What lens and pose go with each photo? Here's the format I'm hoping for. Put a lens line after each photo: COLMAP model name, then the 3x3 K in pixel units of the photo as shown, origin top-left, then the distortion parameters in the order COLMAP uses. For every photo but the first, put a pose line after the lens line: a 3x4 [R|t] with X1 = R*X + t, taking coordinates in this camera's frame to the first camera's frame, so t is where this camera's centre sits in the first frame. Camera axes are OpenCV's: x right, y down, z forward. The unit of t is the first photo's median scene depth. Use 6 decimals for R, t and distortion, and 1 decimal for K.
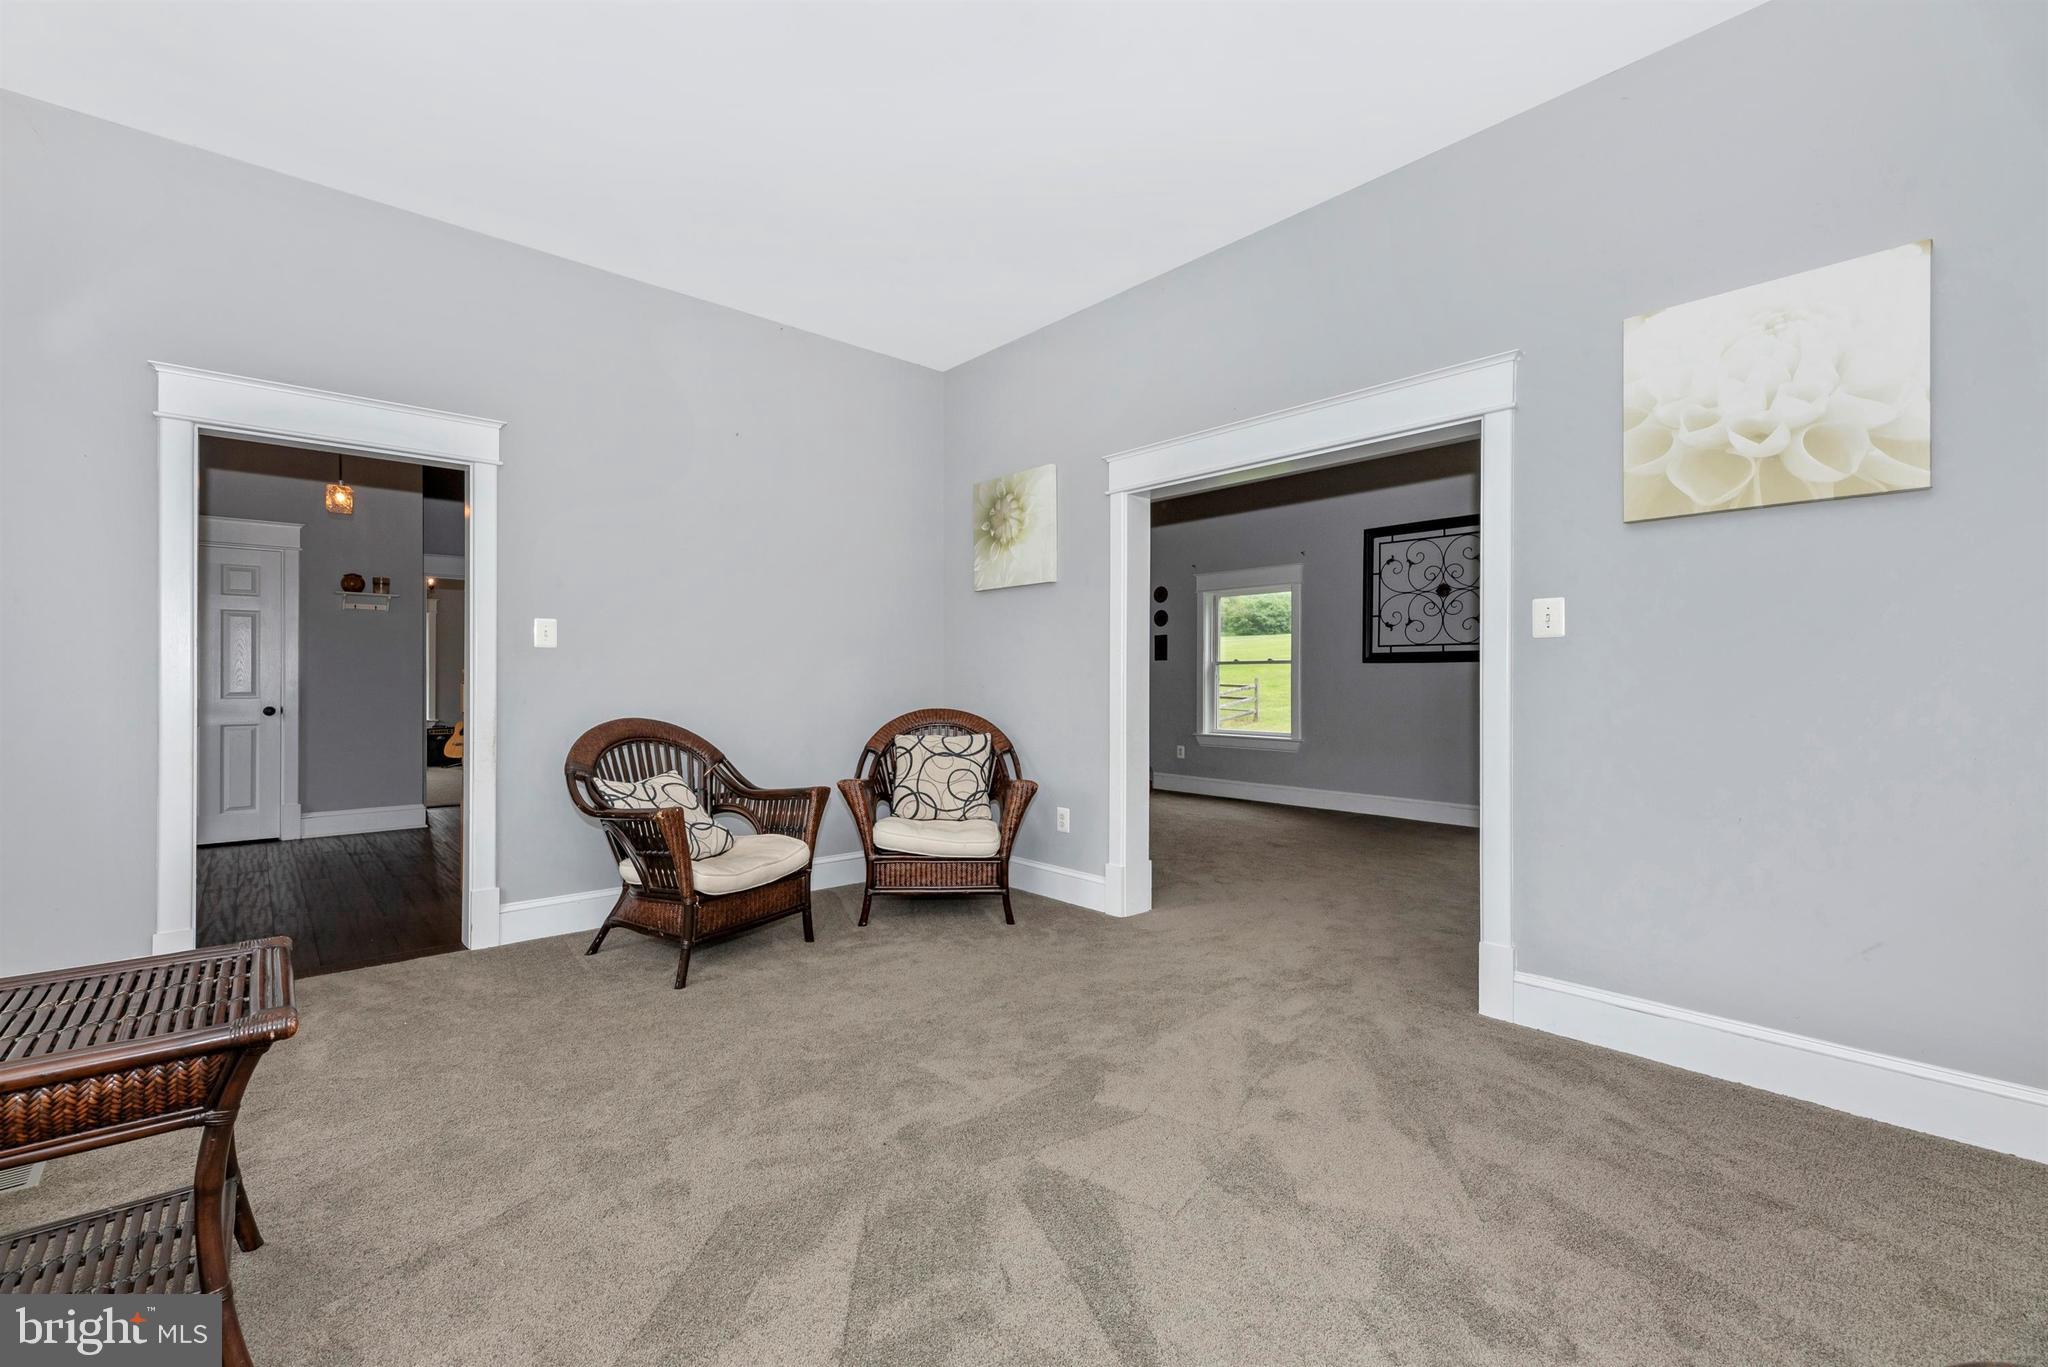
lens RADIAL K [[830.9, 0, 980.8], [0, 830.9, 663.8], [0, 0, 1]] dist [-0.001508, 0.000442]
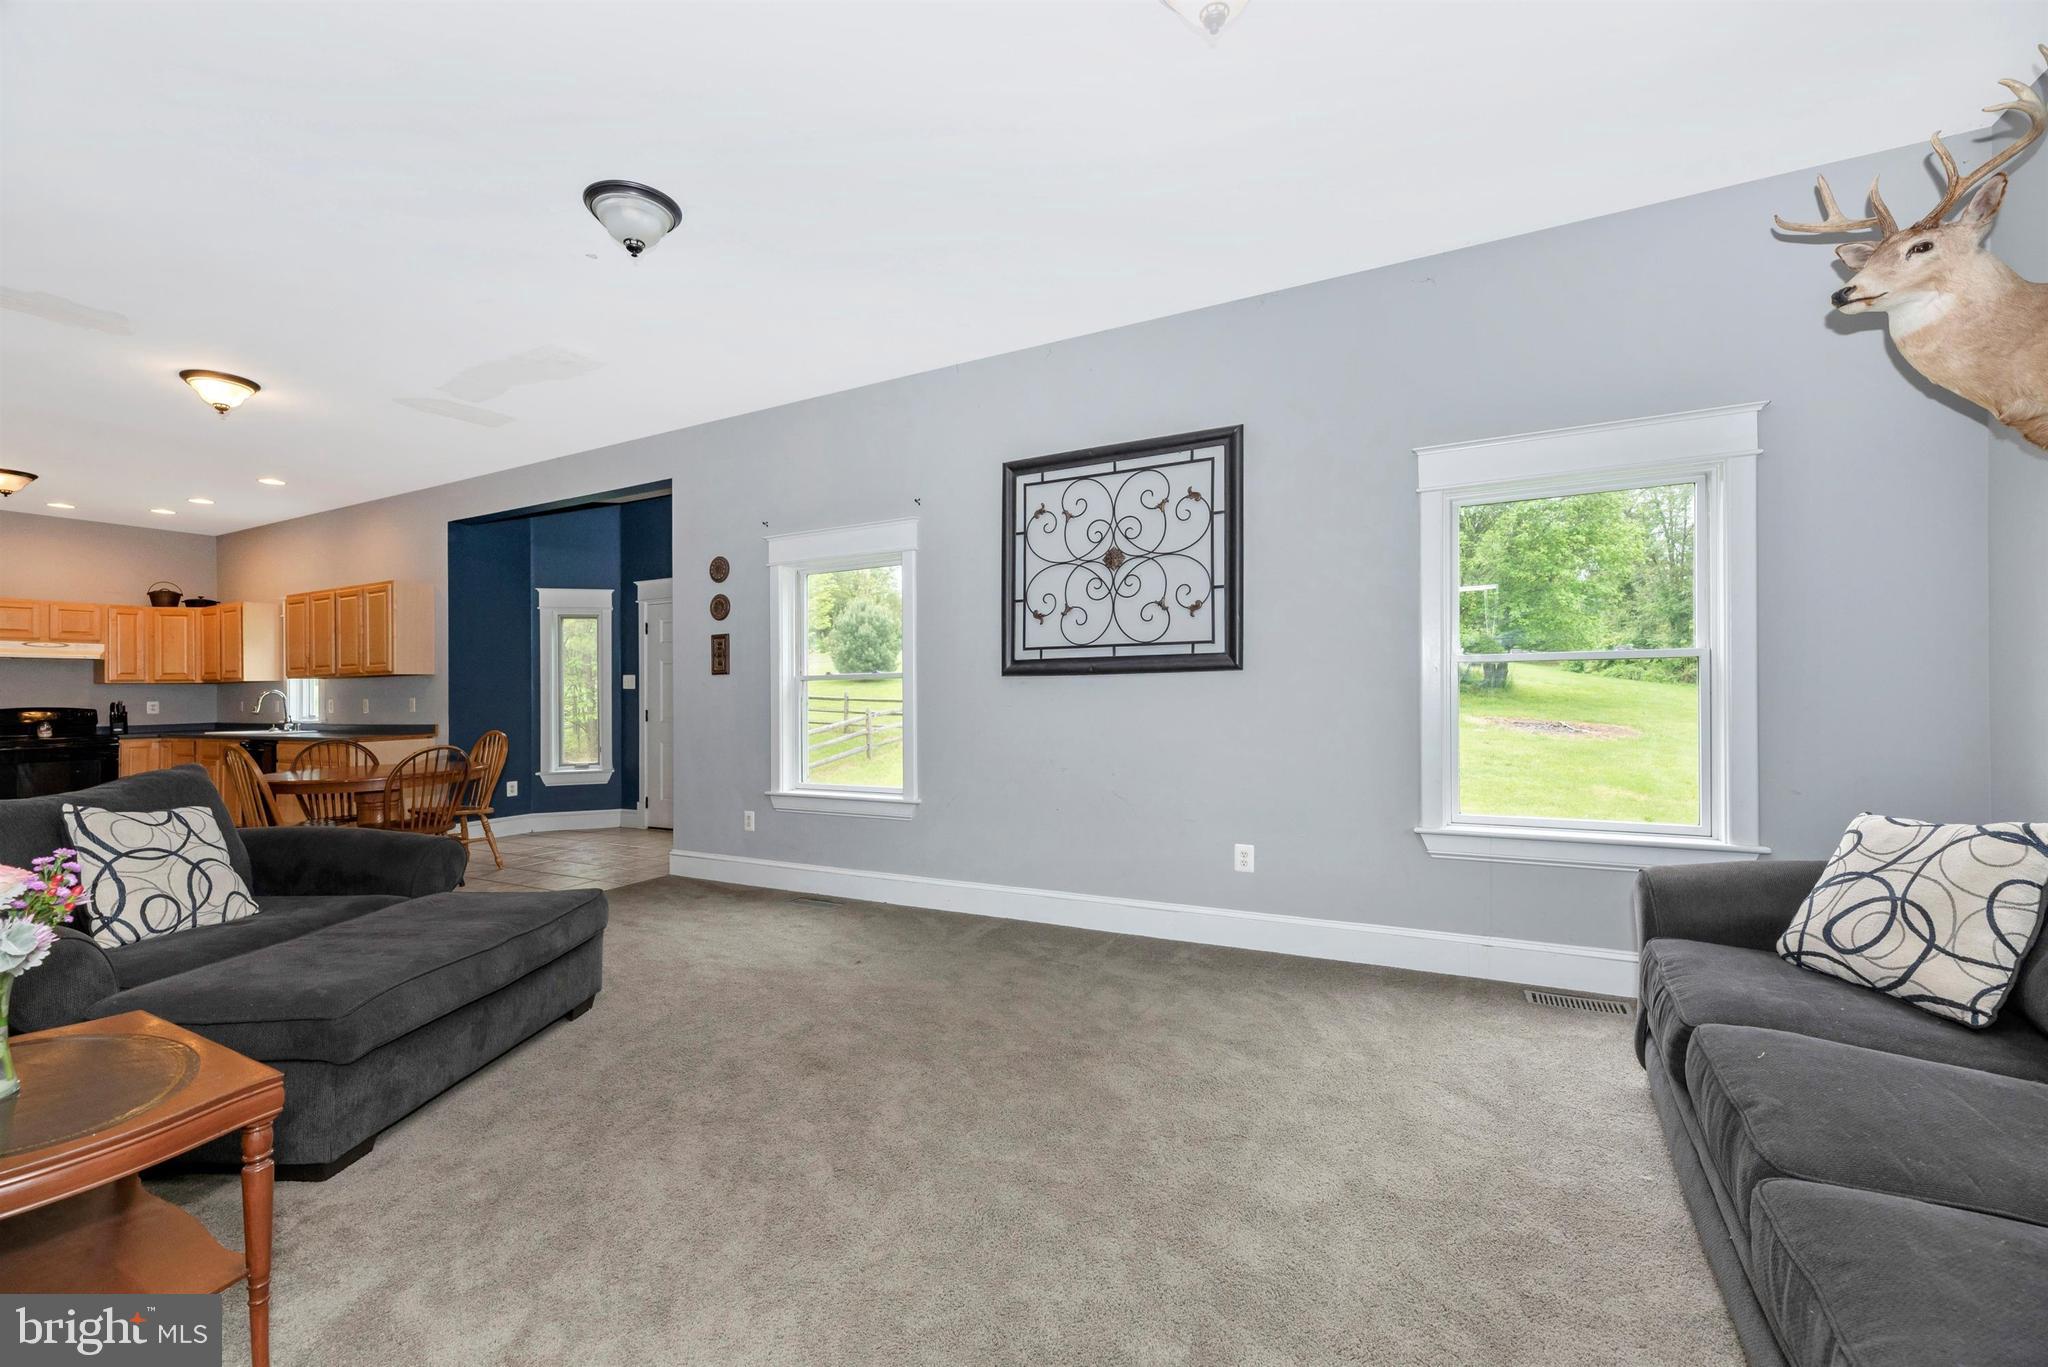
lens RADIAL K [[830.9, 0, 1037.9], [0, 830.9, 676.1], [0, 0, 1]] dist [-0.001508, 0.000442]
pose [[0.926528, -0.006695, 0.376166, 0.261561], [0.008739, 0.999955, -0.003728, 0.001516], [-0.376124, 0.006742, 0.926545, 0.431404]]
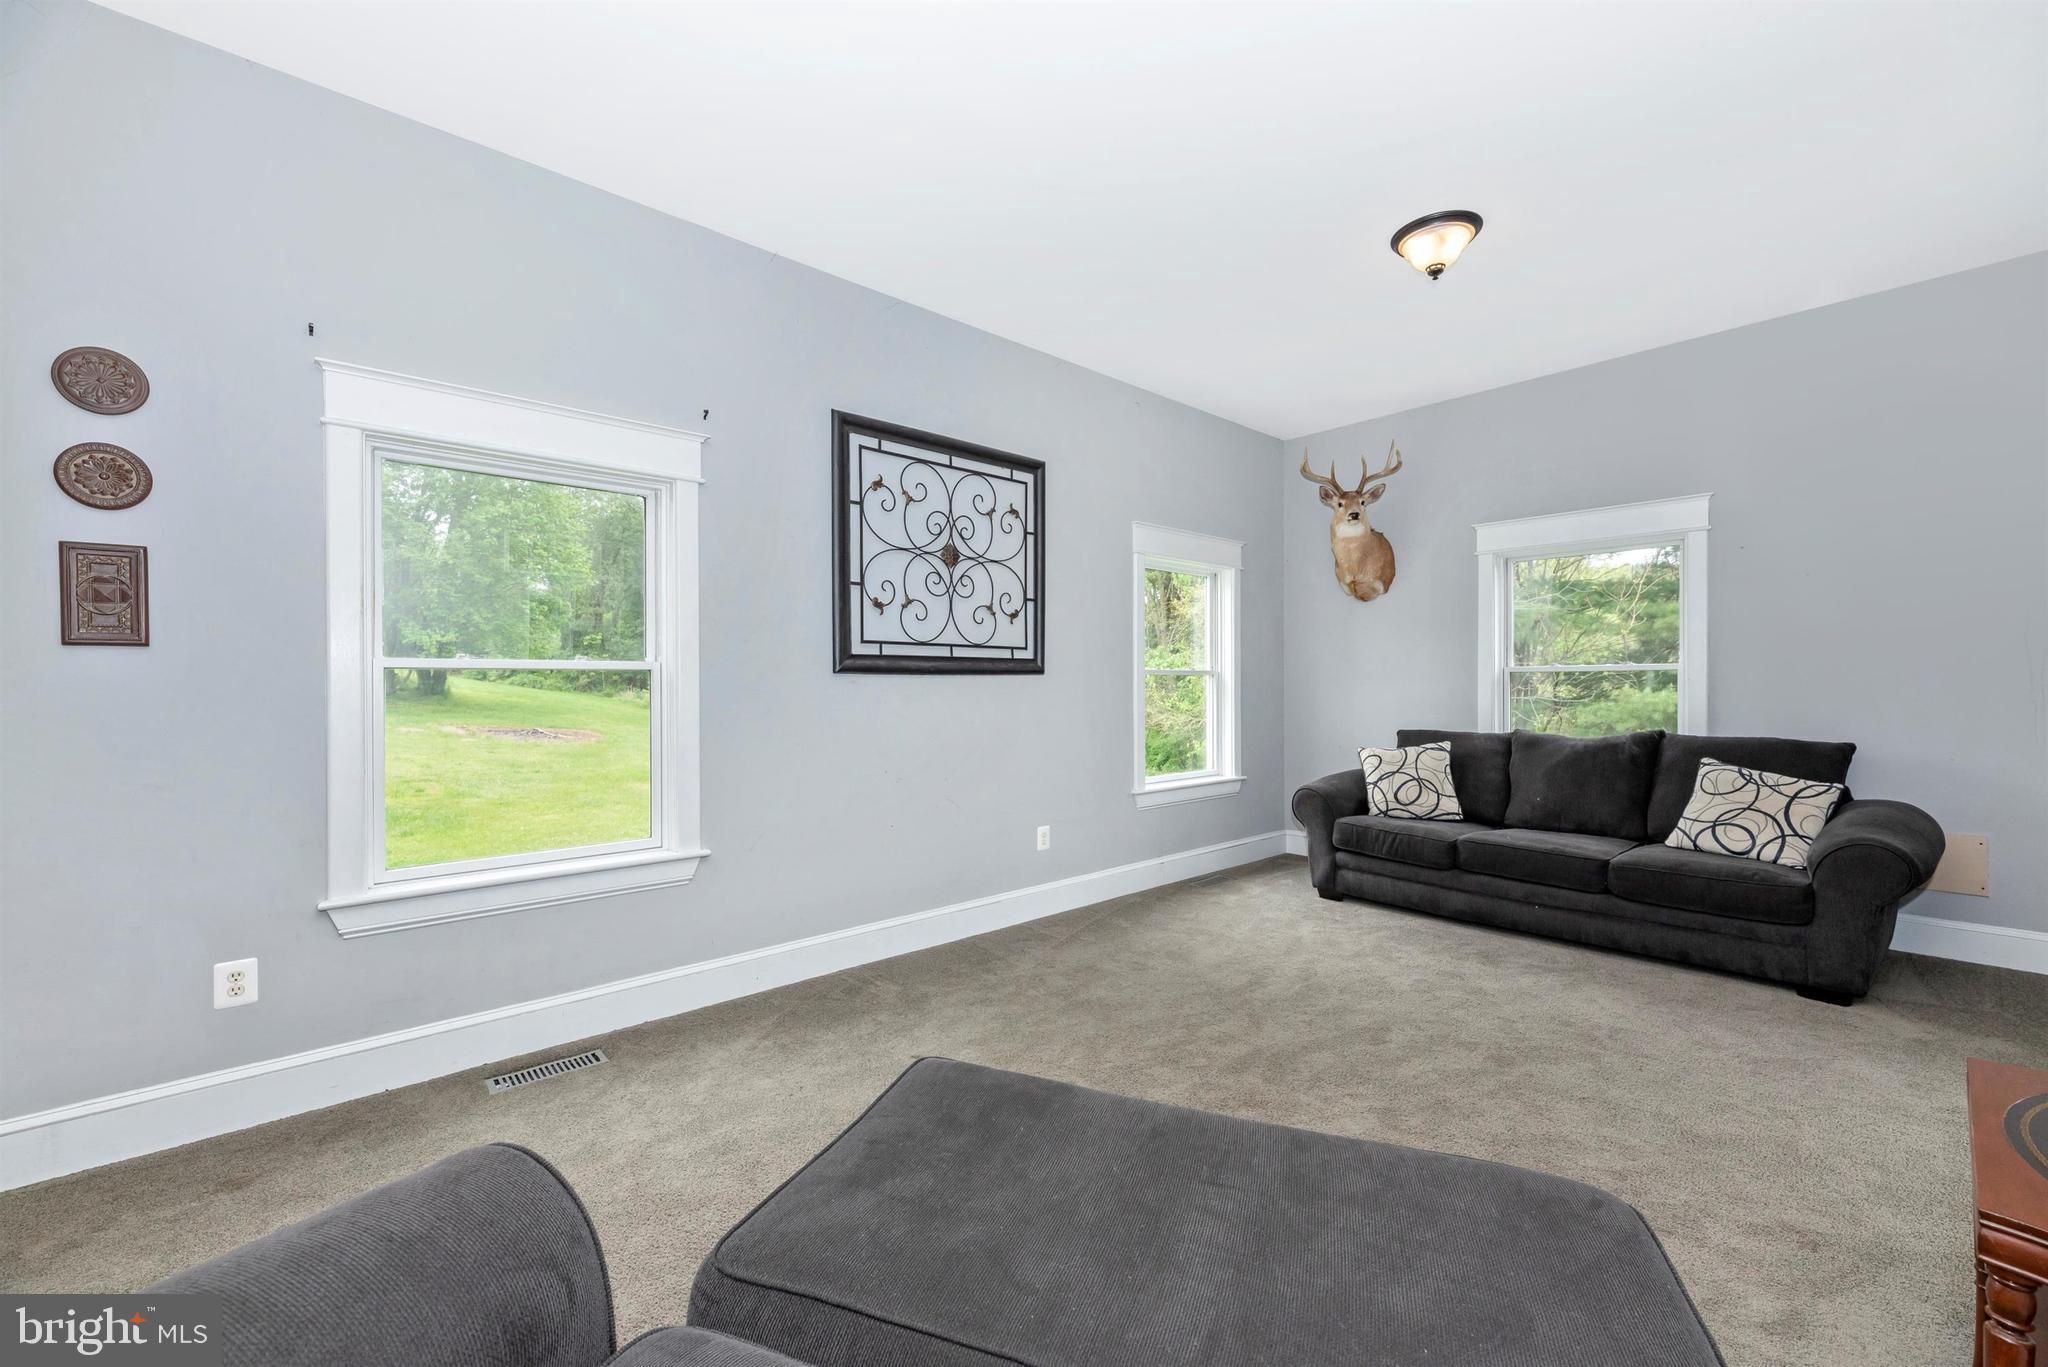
lens RADIAL K [[830.9, 0, 1020.2], [0, 830.9, 685.5], [0, 0, 1]] dist [-0.001508, 0.000442]
pose [[-0.027976, 0.004129, 0.999600, -0.048534], [-0.010089, 0.999939, -0.004413, 0.007767], [-0.999558, -0.010209, -0.027932, 0.943173]]
